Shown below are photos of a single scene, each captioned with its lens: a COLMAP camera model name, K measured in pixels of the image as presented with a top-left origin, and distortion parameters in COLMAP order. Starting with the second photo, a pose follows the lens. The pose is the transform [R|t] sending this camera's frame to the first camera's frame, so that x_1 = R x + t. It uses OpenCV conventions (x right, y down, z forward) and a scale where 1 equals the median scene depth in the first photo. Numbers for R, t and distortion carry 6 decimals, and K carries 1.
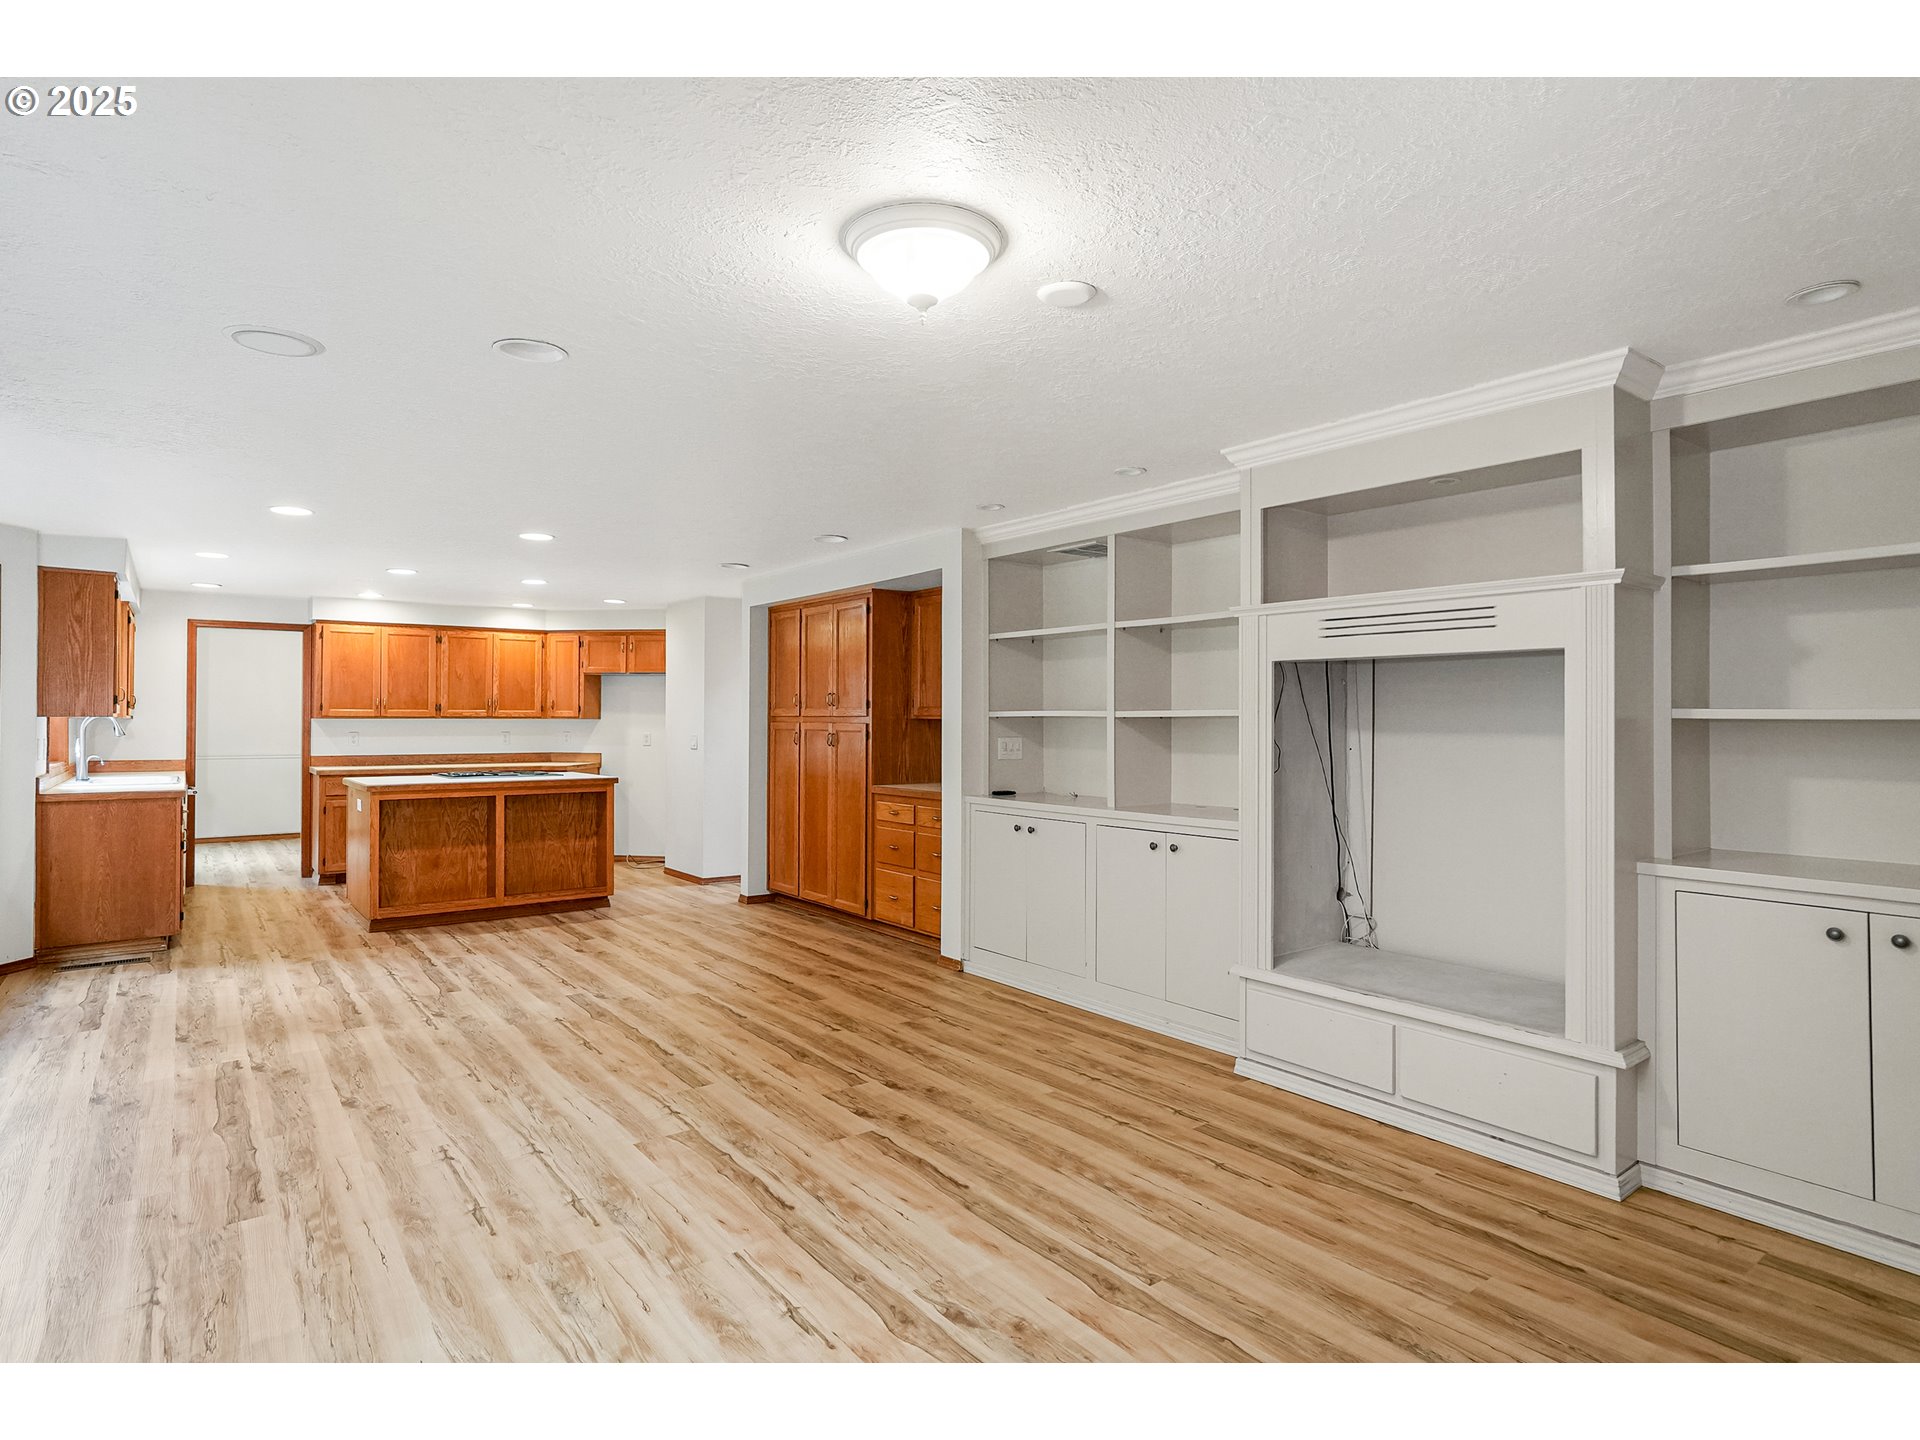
lens RADIAL K [[1037.1, 0, 948.9], [0, 1037.1, 714.8], [0, 0, 1]] dist [-0.038104, 0.034778]
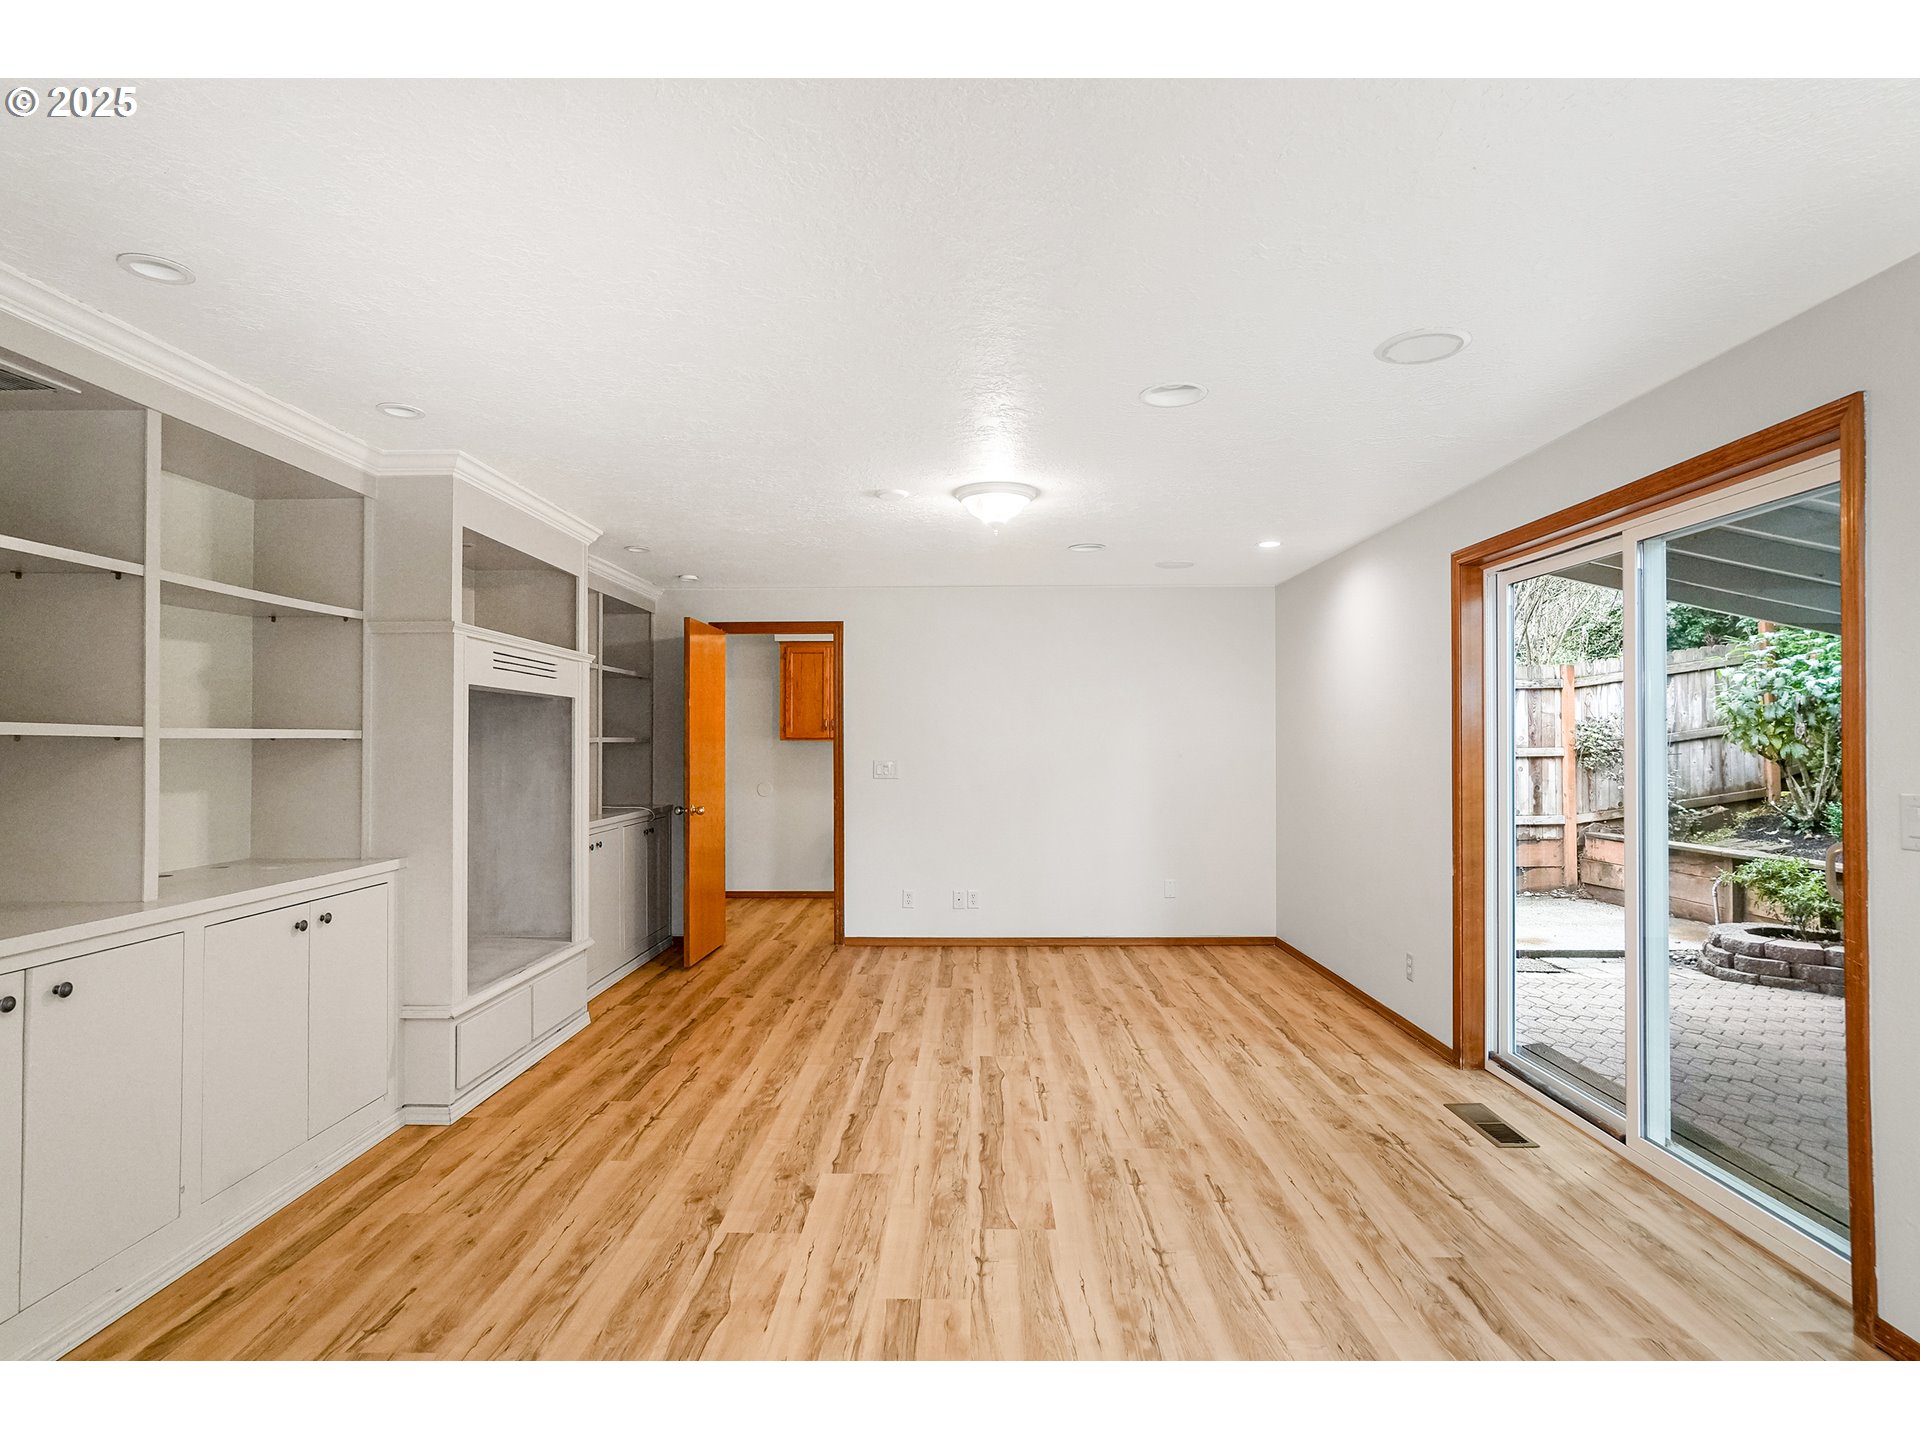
lens RADIAL K [[1016.2, 0, 962.8], [0, 1016.2, 732.4], [0, 0, 1]] dist [-0.033934, 0.030112]
pose [[-0.794484, 0.006690, 0.607248, -0.656188], [-0.002600, 0.999893, -0.014417, 0.007966], [-0.607279, -0.013033, -0.794382, 1.483548]]
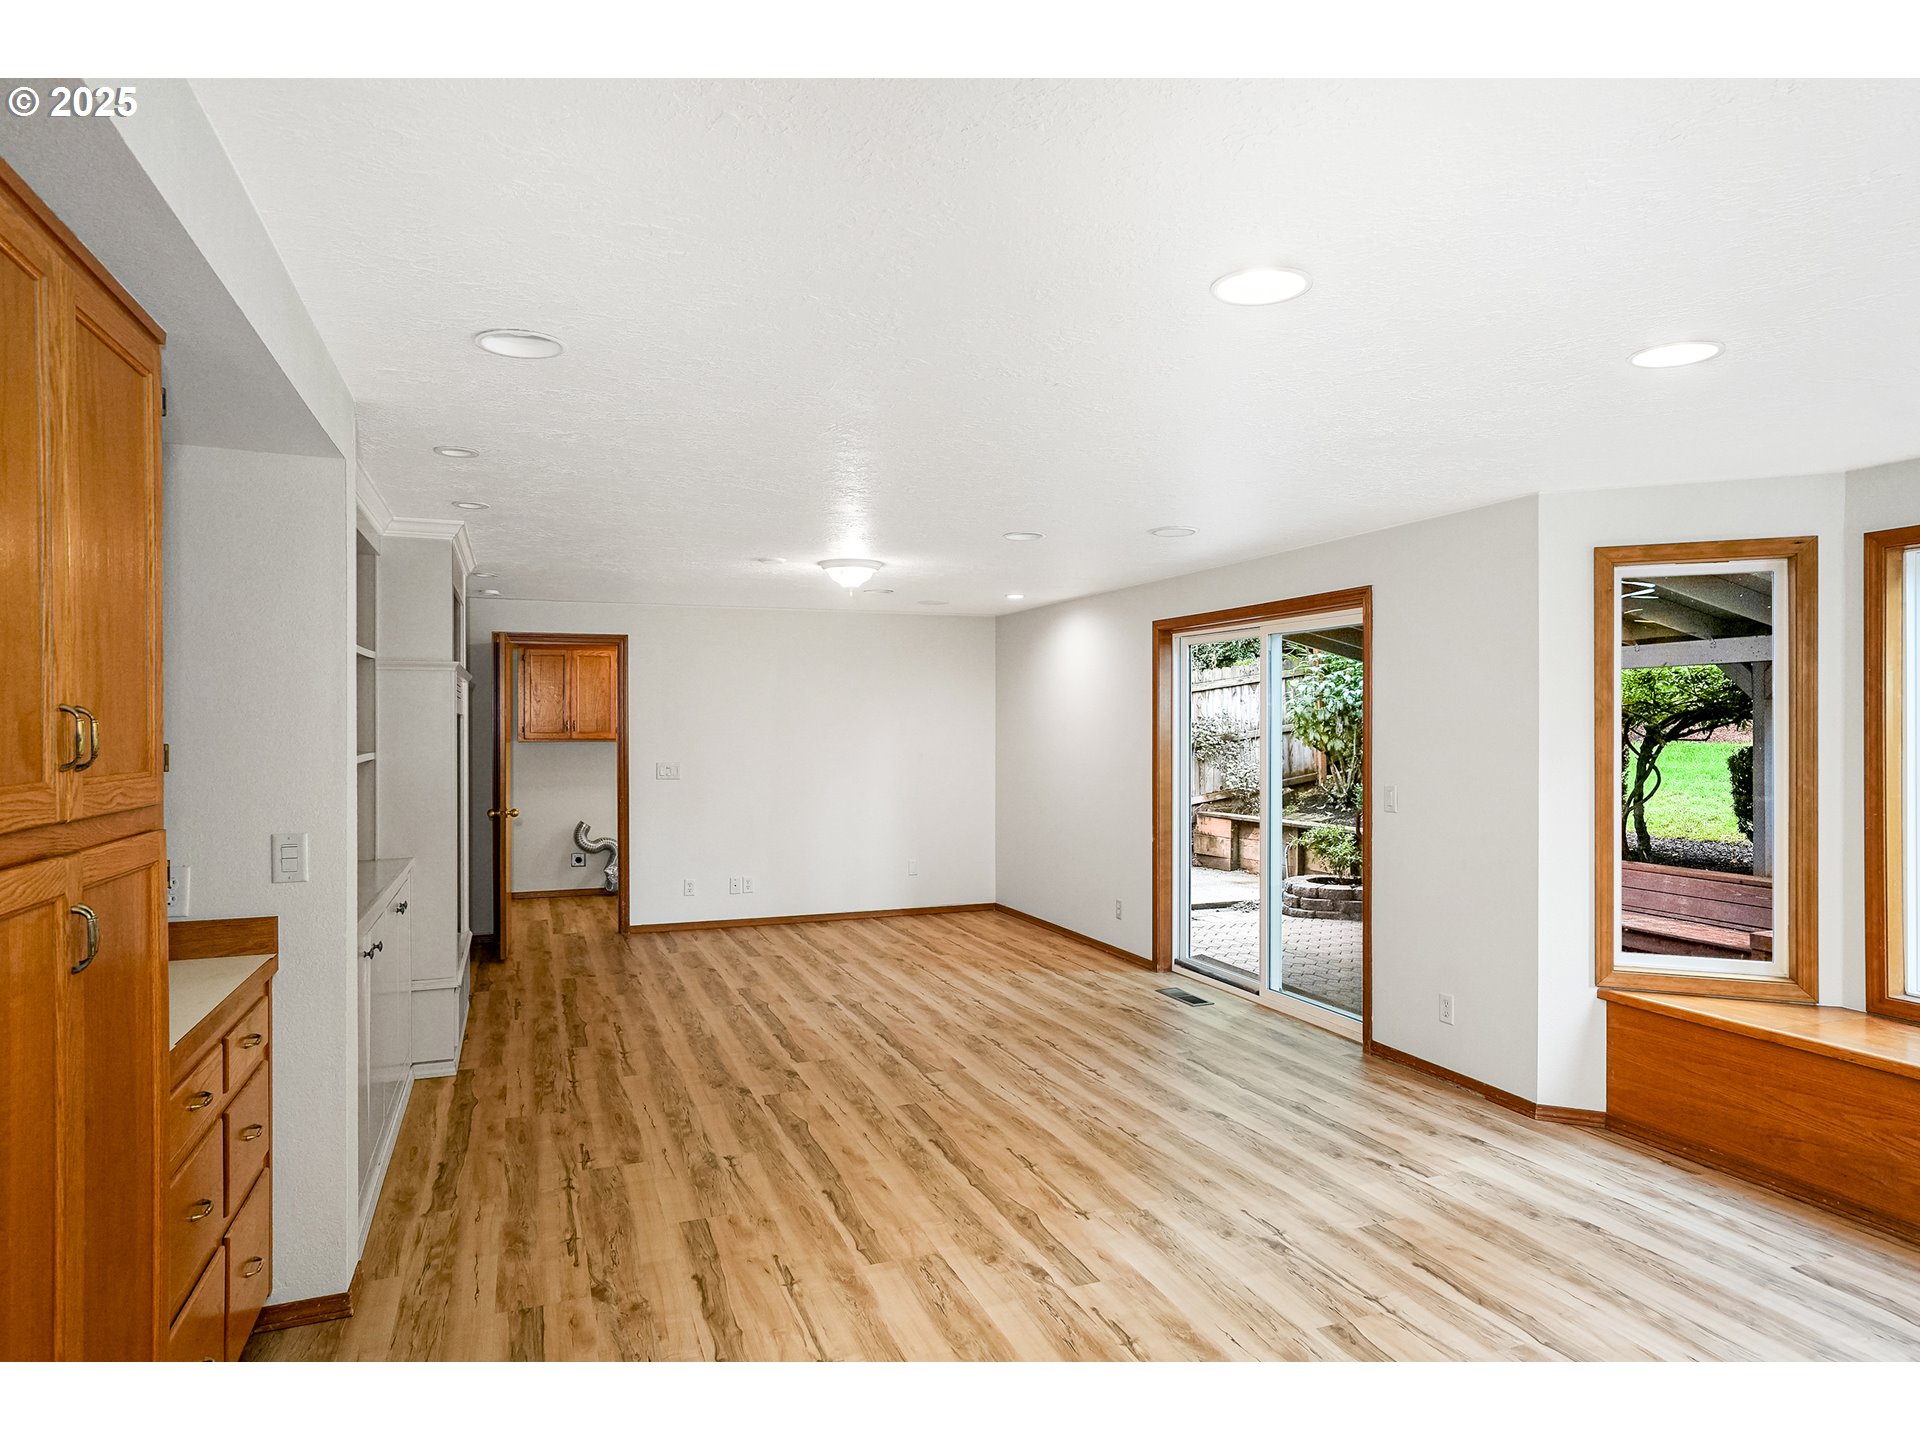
lens RADIAL K [[1141.0, 0, 993.6], [0, 1141.0, 725.7], [0, 0, 1]] dist [-0.028093, 0.027750]
pose [[-0.968859, 0.000419, 0.247614, -0.616250], [-0.000969, 0.999985, -0.005482, -0.028629], [-0.247612, -0.005551, -0.968843, 2.116312]]
